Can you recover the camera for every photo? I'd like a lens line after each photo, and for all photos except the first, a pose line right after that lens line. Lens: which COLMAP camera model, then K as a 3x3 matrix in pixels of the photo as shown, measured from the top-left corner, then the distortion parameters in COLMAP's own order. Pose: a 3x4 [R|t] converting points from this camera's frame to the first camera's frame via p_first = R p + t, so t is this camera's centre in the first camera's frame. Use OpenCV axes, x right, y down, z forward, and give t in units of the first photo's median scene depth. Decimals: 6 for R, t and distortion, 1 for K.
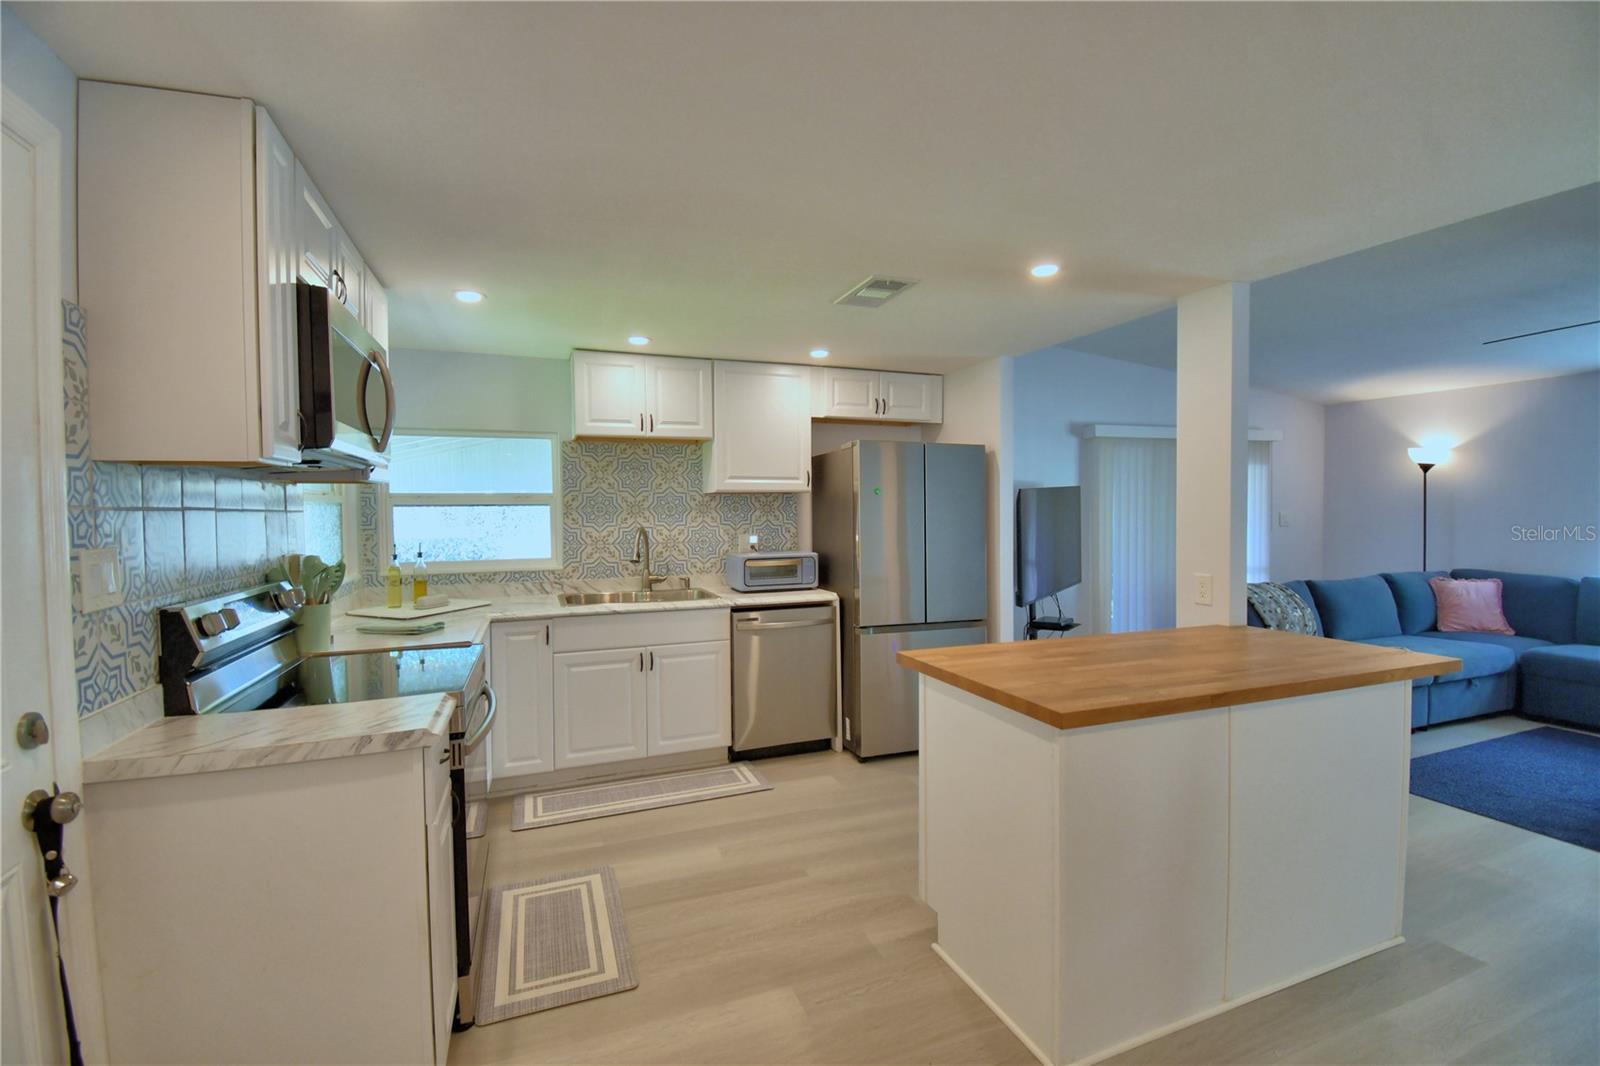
lens RADIAL K [[706.7, 0, 797.8], [0, 706.7, 530.1], [0, 0, 1]] dist [0.023607, -0.026830]
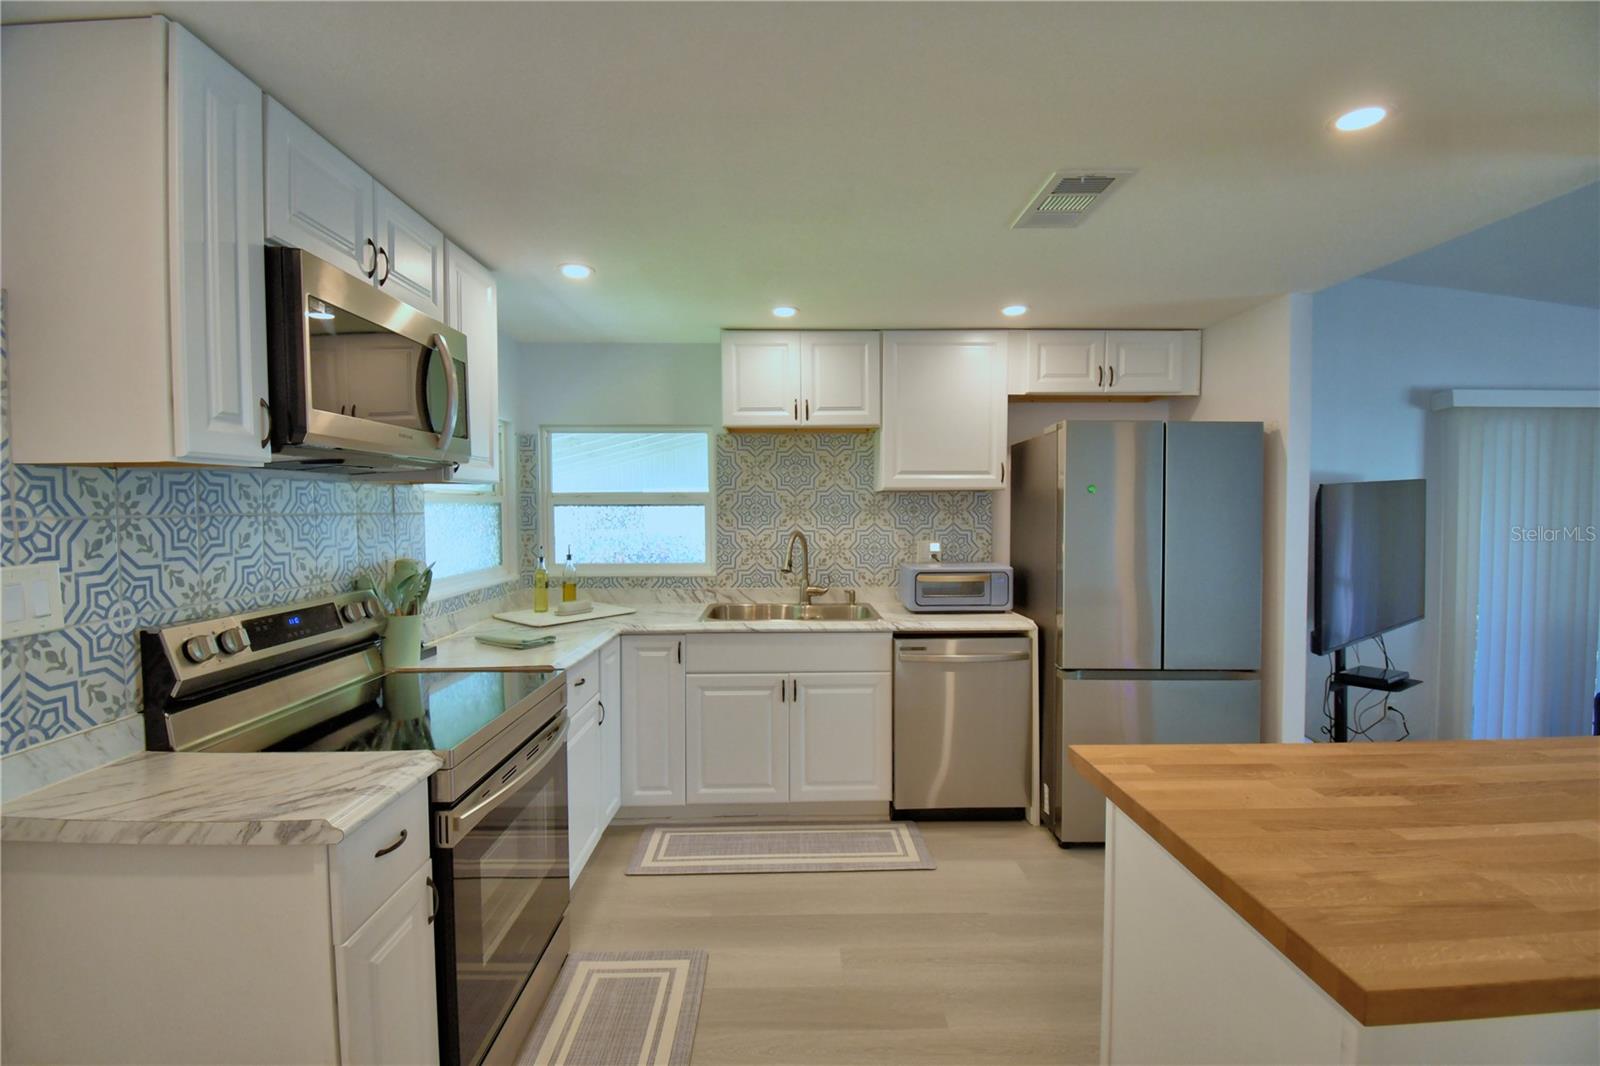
lens RADIAL K [[706.7, 0, 797.8], [0, 706.7, 530.1], [0, 0, 1]] dist [0.023607, -0.026830]
pose [[0.941250, 0.016650, -0.337299, 0.073530], [-0.014003, 0.999849, 0.010281, -0.014625], [0.337419, -0.004954, 0.941342, 0.191200]]
